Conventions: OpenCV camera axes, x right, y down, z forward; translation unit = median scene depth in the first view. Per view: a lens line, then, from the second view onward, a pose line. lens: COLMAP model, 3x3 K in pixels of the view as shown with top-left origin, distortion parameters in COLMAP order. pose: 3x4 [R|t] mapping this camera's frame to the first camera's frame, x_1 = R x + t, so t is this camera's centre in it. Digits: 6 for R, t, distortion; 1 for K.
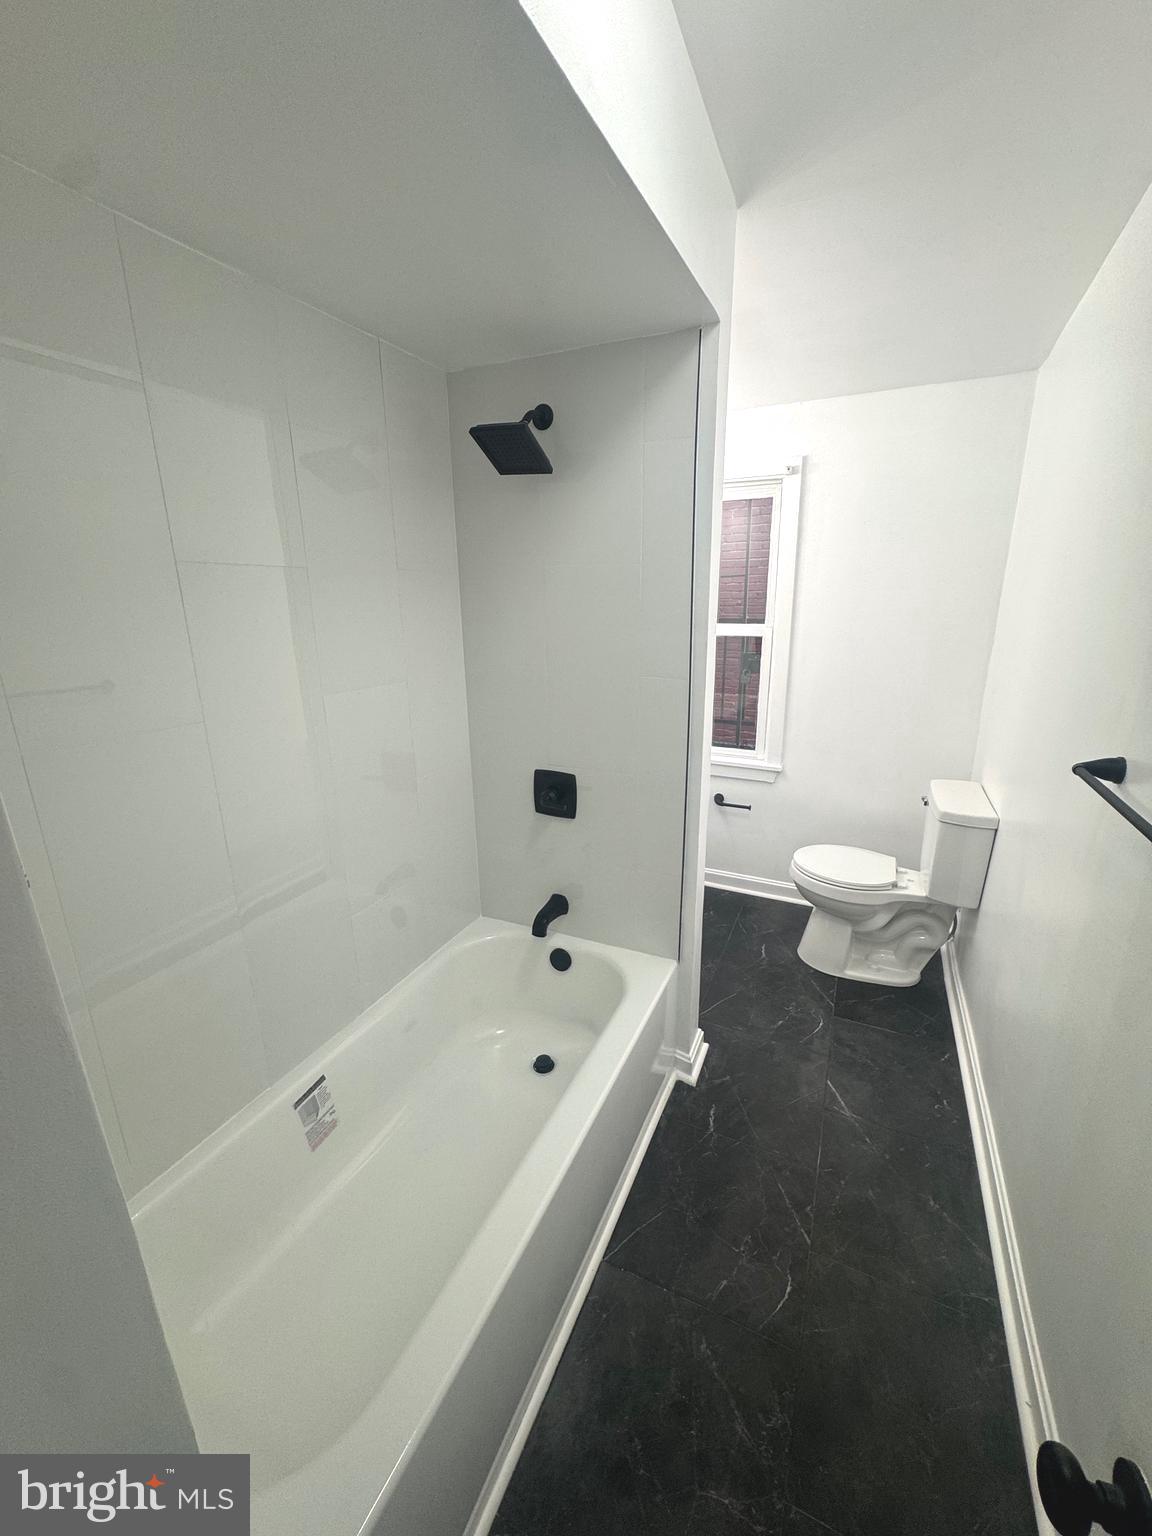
lens RADIAL K [[600.7, 0, 576.0], [0, 600.7, 768.0], [0, 0, 1]] dist [-0.000021, 0.000205]
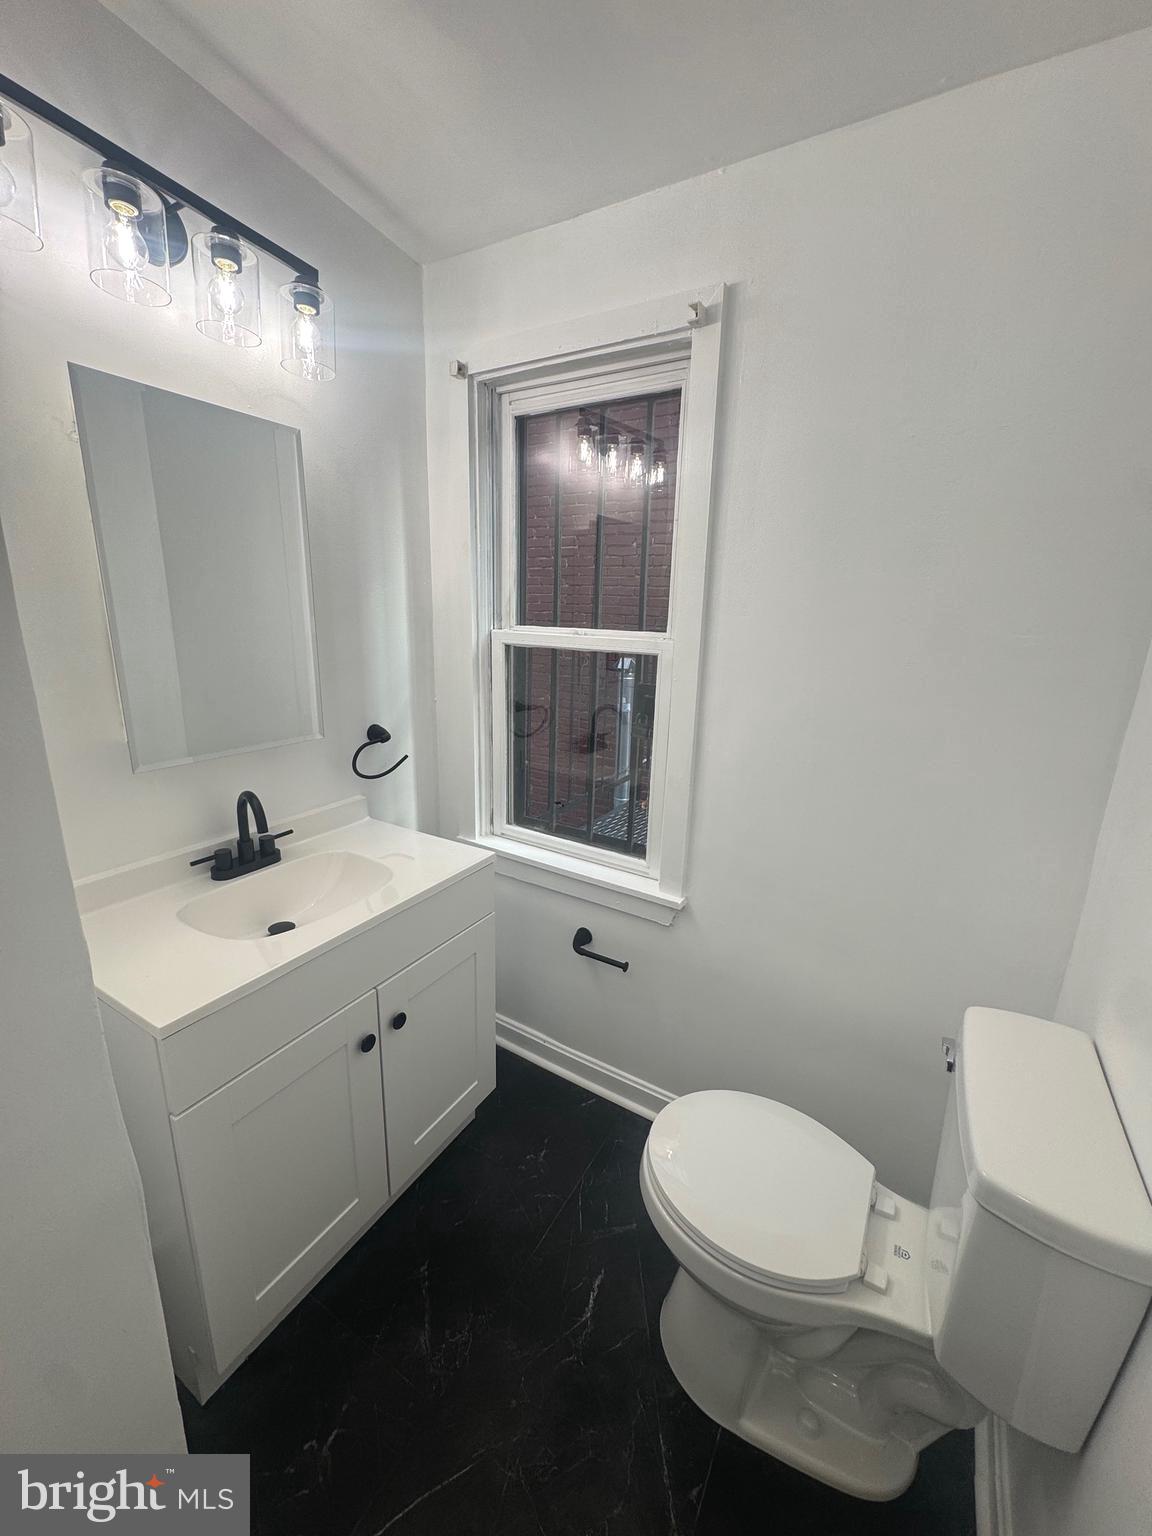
lens RADIAL K [[600.7, 0, 576.0], [0, 600.7, 768.0], [0, 0, 1]] dist [-0.000021, 0.000205]
pose [[0.995431, 0.062277, -0.072386, 0.317360], [-0.063478, 0.997879, -0.014416, -0.120438], [0.071334, 0.018945, 0.997273, 0.521914]]
